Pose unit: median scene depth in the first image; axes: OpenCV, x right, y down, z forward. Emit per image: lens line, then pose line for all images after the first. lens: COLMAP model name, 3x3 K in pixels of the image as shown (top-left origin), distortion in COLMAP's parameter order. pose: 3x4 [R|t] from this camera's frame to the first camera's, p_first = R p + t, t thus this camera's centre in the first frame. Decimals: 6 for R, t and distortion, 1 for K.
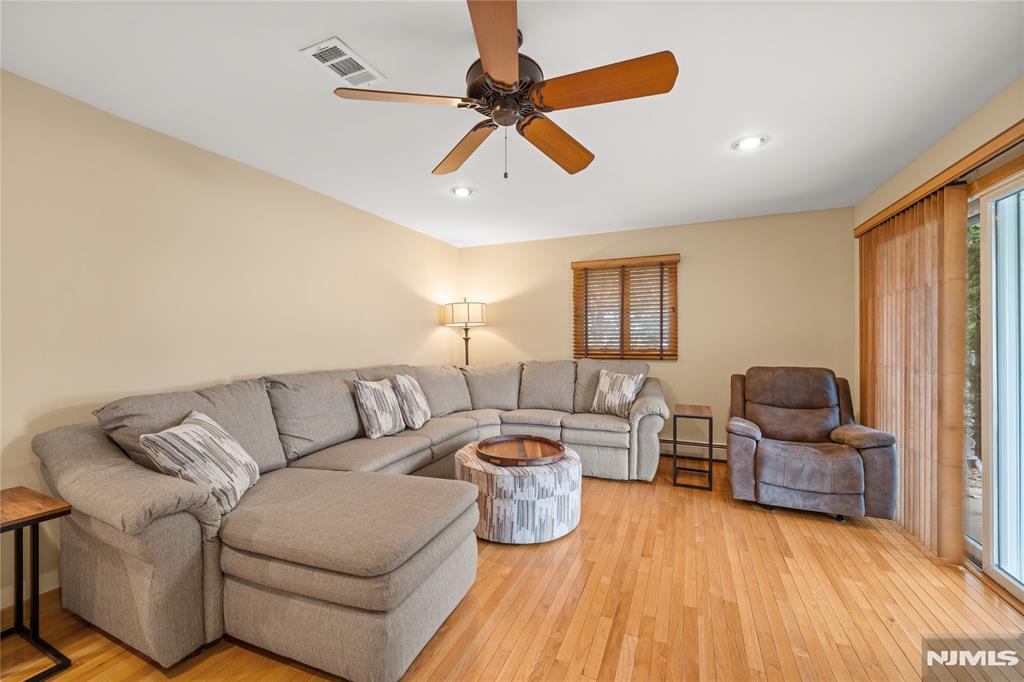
lens RADIAL K [[405.7, 0, 512.0], [0, 405.7, 341.0], [0, 0, 1]] dist [0.000669, -0.000209]
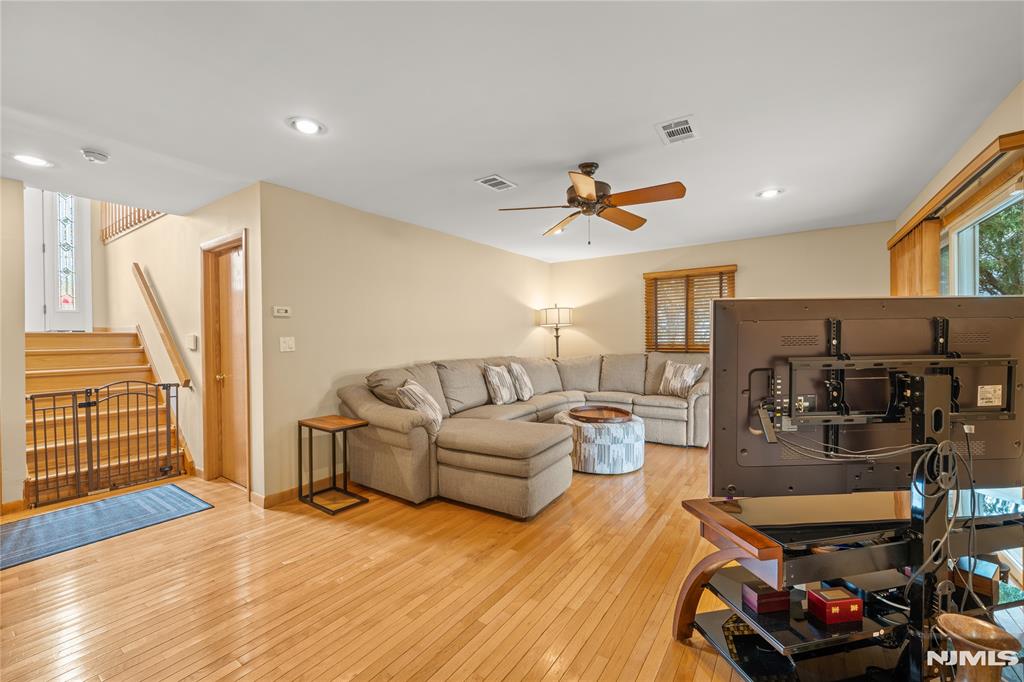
lens RADIAL K [[405.7, 0, 512.0], [0, 405.7, 341.0], [0, 0, 1]] dist [0.000669, -0.000209]
pose [[0.979877, -0.003325, -0.199576, 0.003063], [0.004795, 0.999965, 0.006880, -0.001114], [0.199546, -0.007699, 0.979858, -0.422717]]
